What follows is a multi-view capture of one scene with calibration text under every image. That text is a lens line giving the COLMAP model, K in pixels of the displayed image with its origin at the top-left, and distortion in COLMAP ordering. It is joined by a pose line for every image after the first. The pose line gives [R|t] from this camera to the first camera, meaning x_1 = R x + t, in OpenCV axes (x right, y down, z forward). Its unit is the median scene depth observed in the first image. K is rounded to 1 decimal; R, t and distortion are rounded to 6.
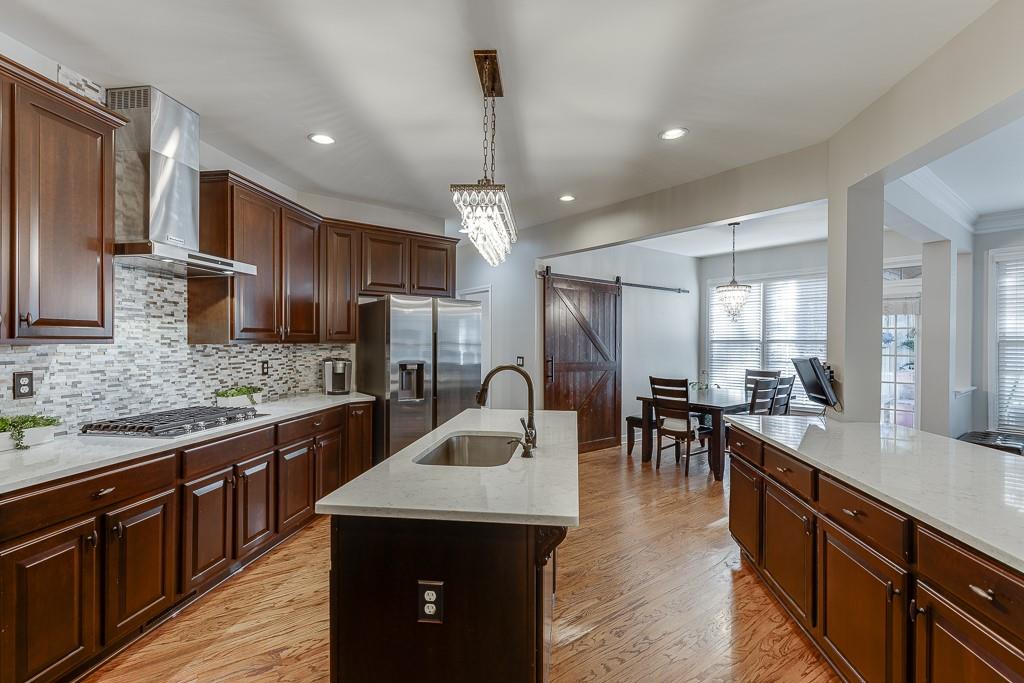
lens RADIAL K [[476.1, 0, 518.4], [0, 476.1, 346.3], [0, 0, 1]] dist [-0.002529, -0.001495]
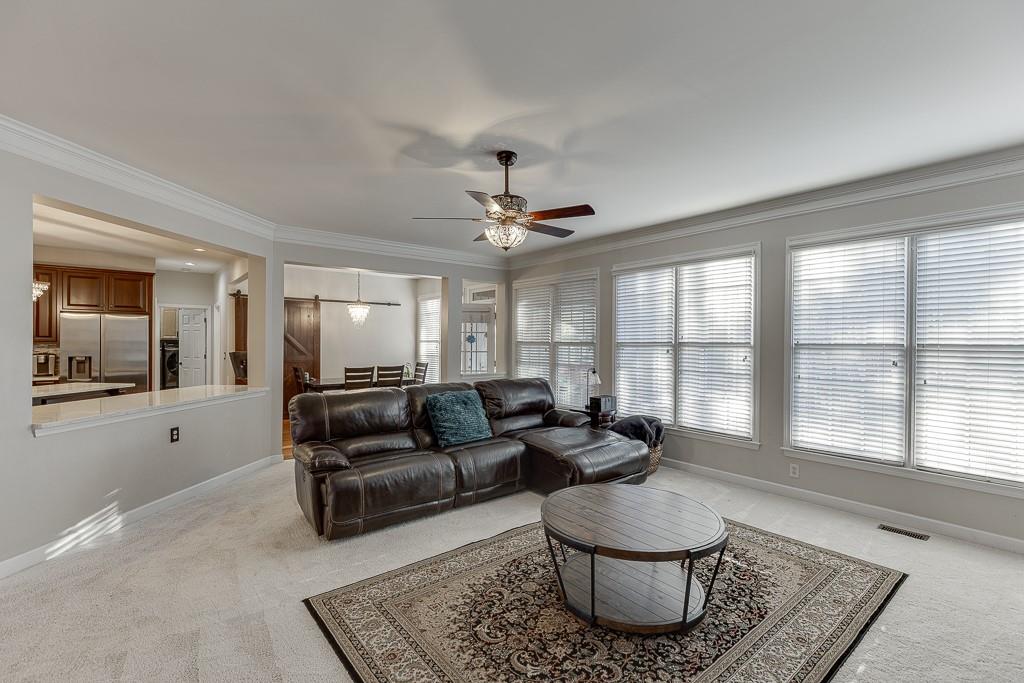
lens RADIAL K [[454.1, 0, 517.0], [0, 454.1, 343.6], [0, 0, 1]] dist [0.000295, 0.000038]
pose [[0.999939, -0.000764, 0.011030, 1.614831], [0.000786, 0.999998, -0.002000, -0.001953], [-0.011029, 0.002008, 0.999937, -0.701692]]
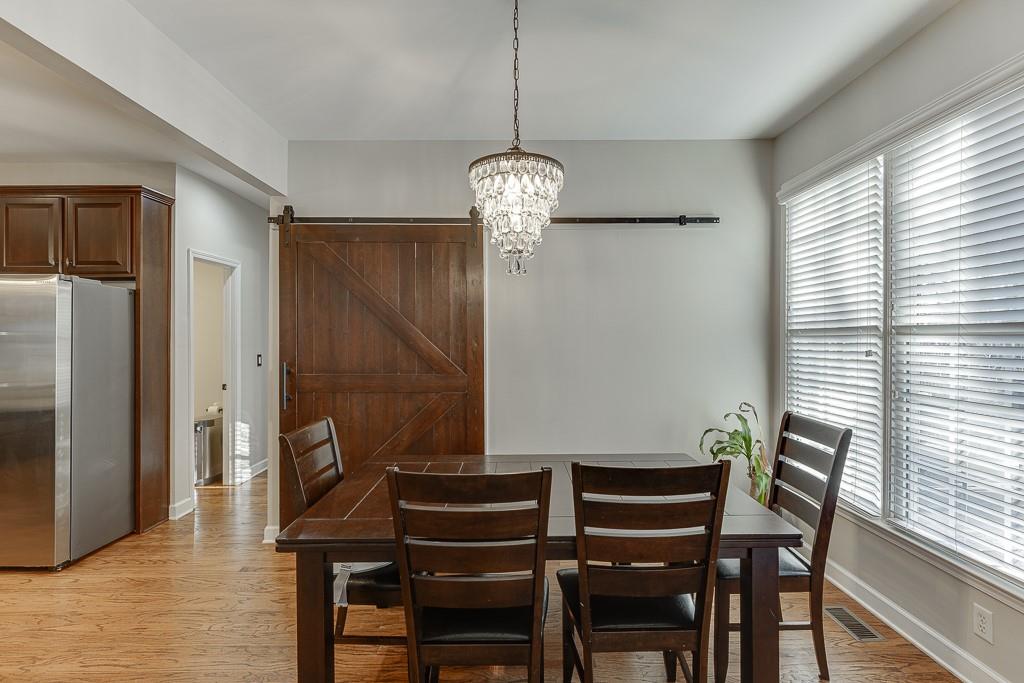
lens RADIAL K [[476.1, 0, 510.2], [0, 476.1, 337.0], [0, 0, 1]] dist [-0.002529, -0.001495]
pose [[0.779250, -0.002868, -0.626707, 1.147199], [-0.001465, 0.999978, -0.006399, -0.010907], [0.626712, 0.005905, 0.779229, 1.300006]]
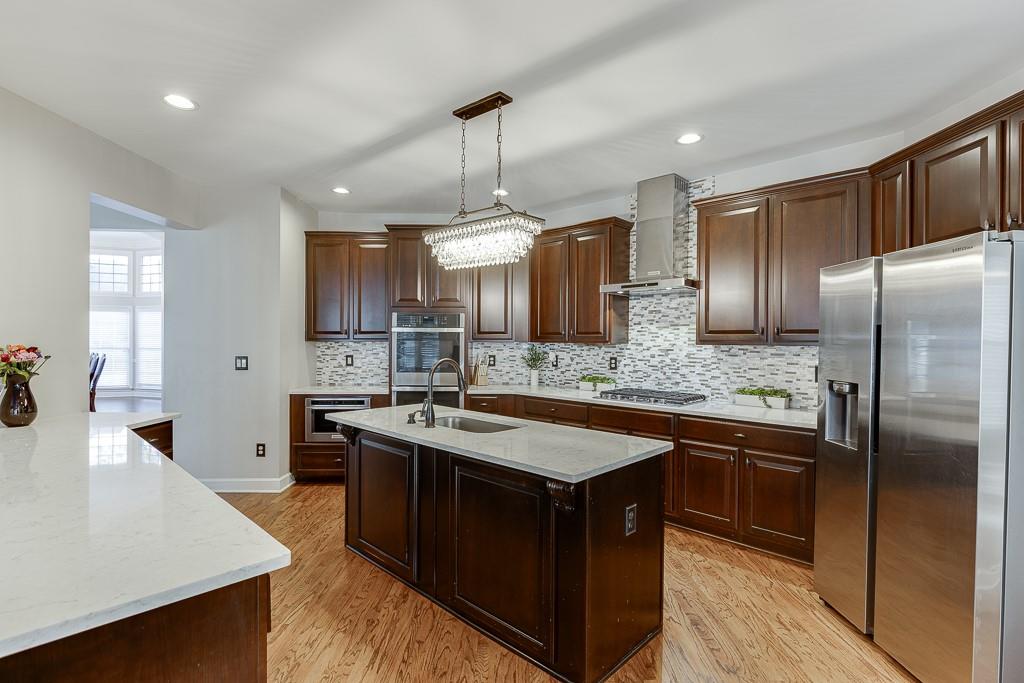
lens RADIAL K [[481.1, 0, 518.9], [0, 481.1, 344.9], [0, 0, 1]] dist [-0.008429, 0.000151]
pose [[-0.602203, -0.003147, -0.798337, 0.623499], [-0.017223, 0.999811, 0.009051, -0.007727], [0.798157, 0.019200, -0.602143, 1.373380]]
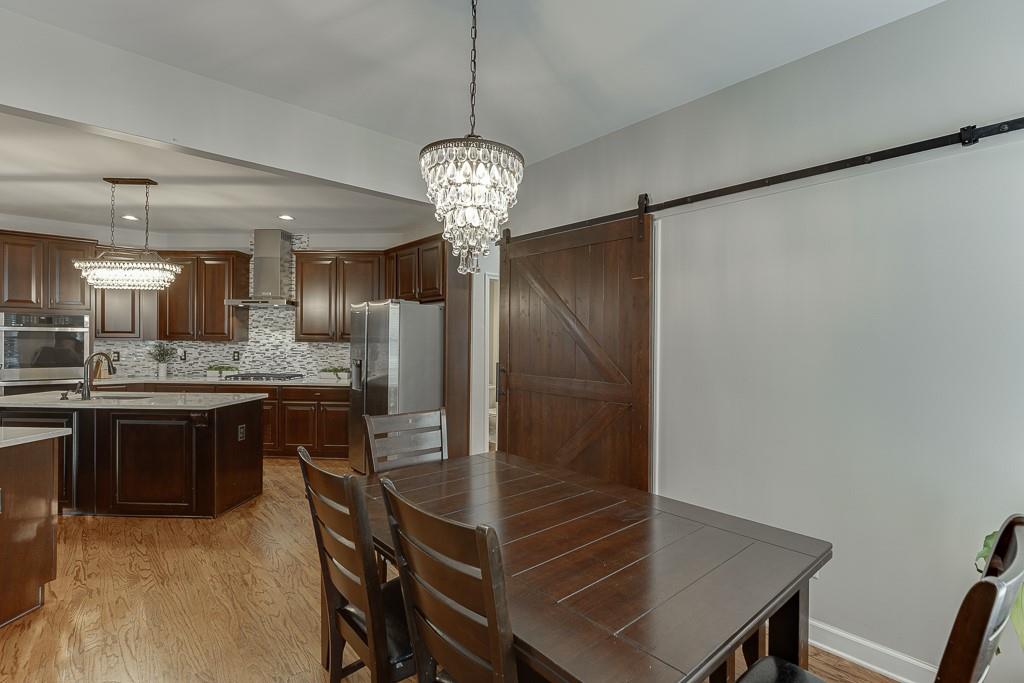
lens RADIAL K [[476.1, 0, 516.7], [0, 476.1, 342.9], [0, 0, 1]] dist [-0.002529, -0.001495]
pose [[0.064877, -0.001704, -0.997892, 1.329401], [-0.015791, 0.999872, -0.002734, -0.010339], [0.997768, 0.015936, 0.064842, 1.756601]]
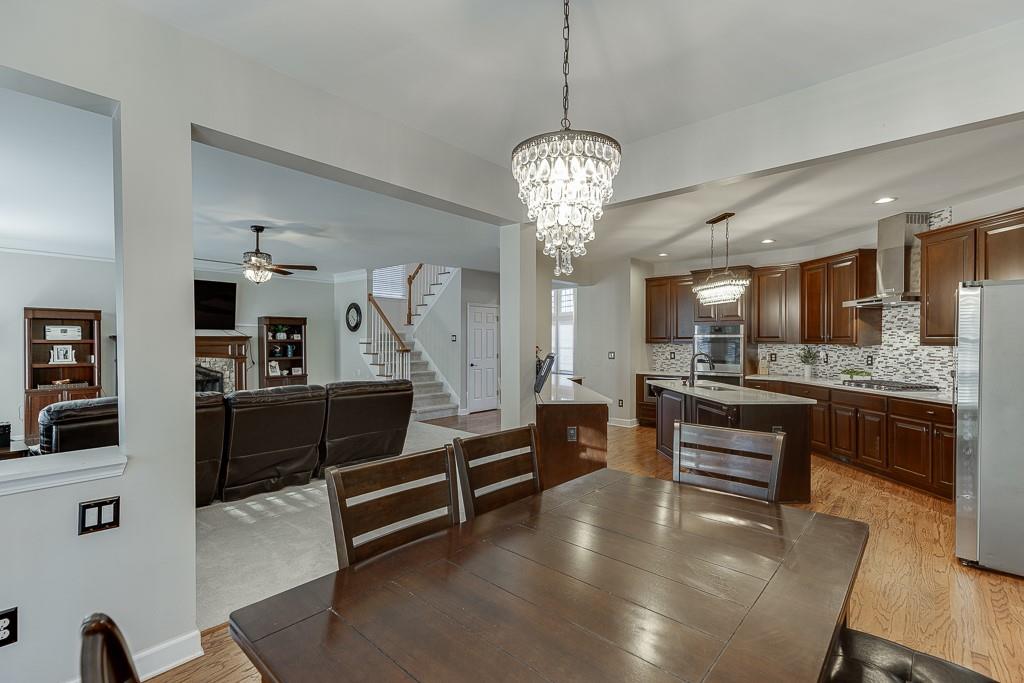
lens RADIAL K [[454.1, 0, 518.7], [0, 454.1, 342.7], [0, 0, 1]] dist [0.000295, 0.000038]
pose [[-0.984371, -0.006786, -0.175978, 0.923349], [-0.008816, 0.999903, 0.010755, -0.018909], [0.175888, 0.012138, -0.984335, 2.217155]]
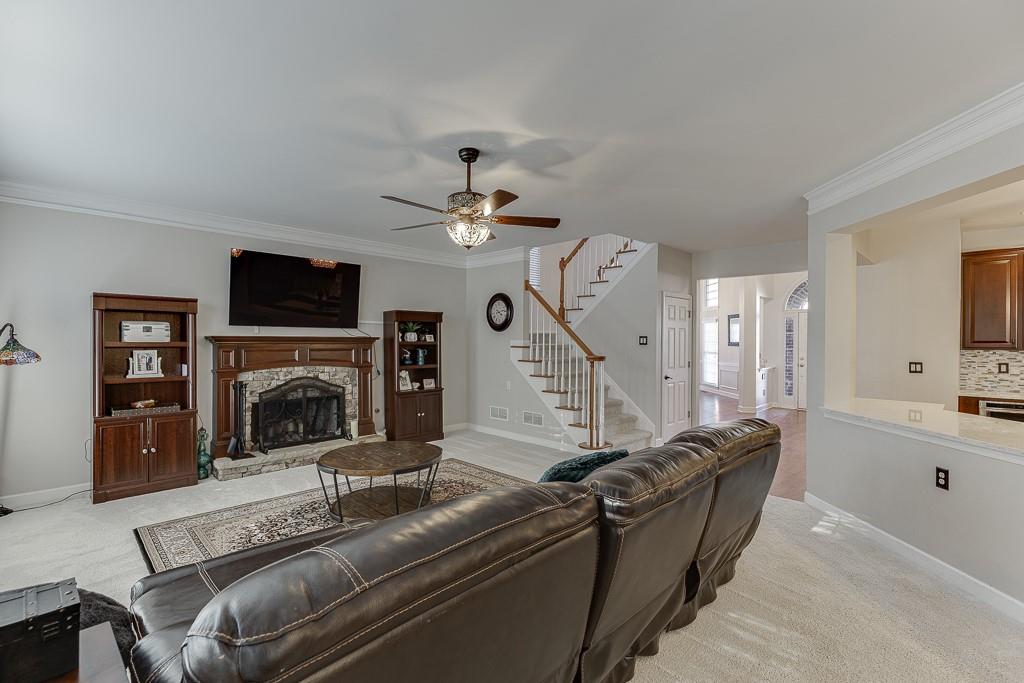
lens RADIAL K [[454.1, 0, 517.9], [0, 454.1, 341.4], [0, 0, 1]] dist [0.000295, 0.000038]
pose [[-0.993534, -0.010970, -0.113000, 1.605809], [-0.011826, 0.999906, 0.006905, -0.016614], [0.112914, 0.008197, -0.993571, 1.356699]]
